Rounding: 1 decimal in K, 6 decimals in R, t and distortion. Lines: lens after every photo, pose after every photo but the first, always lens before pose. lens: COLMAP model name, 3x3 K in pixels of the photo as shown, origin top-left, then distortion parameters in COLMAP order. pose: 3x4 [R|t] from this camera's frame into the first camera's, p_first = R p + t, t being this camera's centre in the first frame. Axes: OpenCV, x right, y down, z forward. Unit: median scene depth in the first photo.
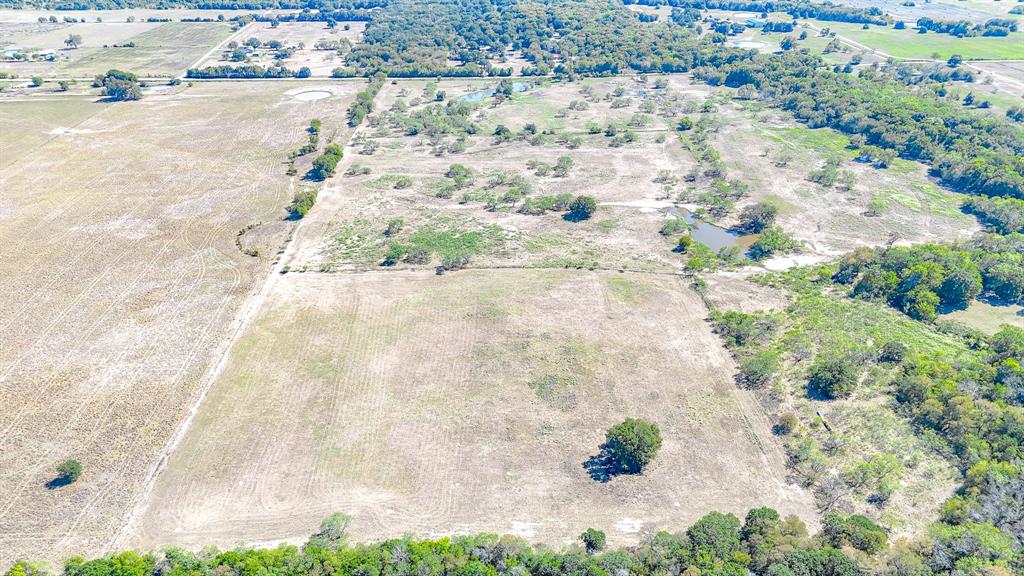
lens RADIAL K [[756.3, 0, 513.3], [0, 756.3, 288.2], [0, 0, 1]] dist [0.078894, -0.073905]
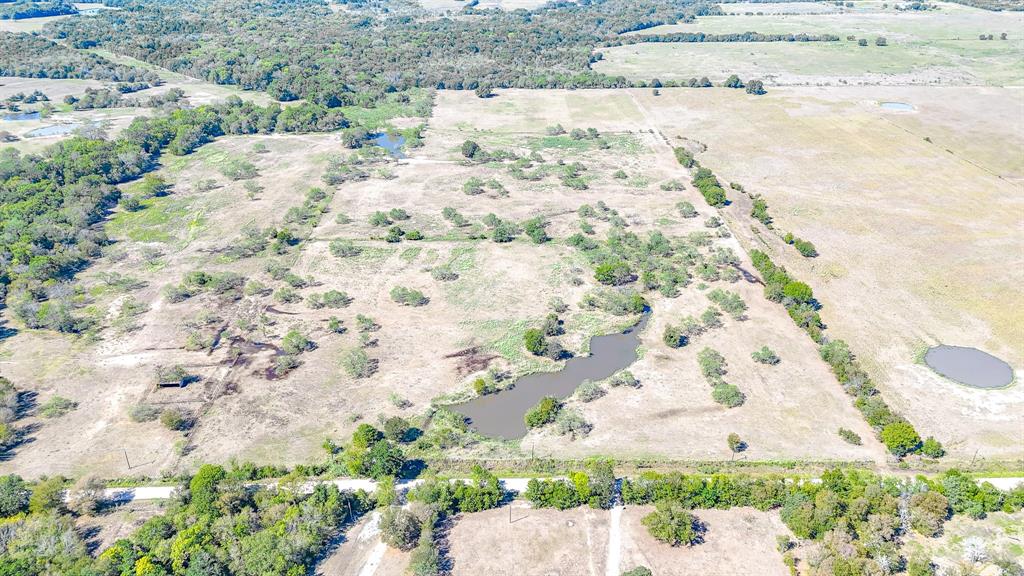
lens RADIAL K [[756.3, 0, 511.2], [0, 756.3, 288.8], [0, 0, 1]] dist [0.078894, -0.073905]
pose [[-0.999939, -0.003659, 0.010410, 0.006620], [0.006148, 0.598668, 0.800974, -1.213213], [-0.009162, 0.800989, -0.598609, 2.332117]]
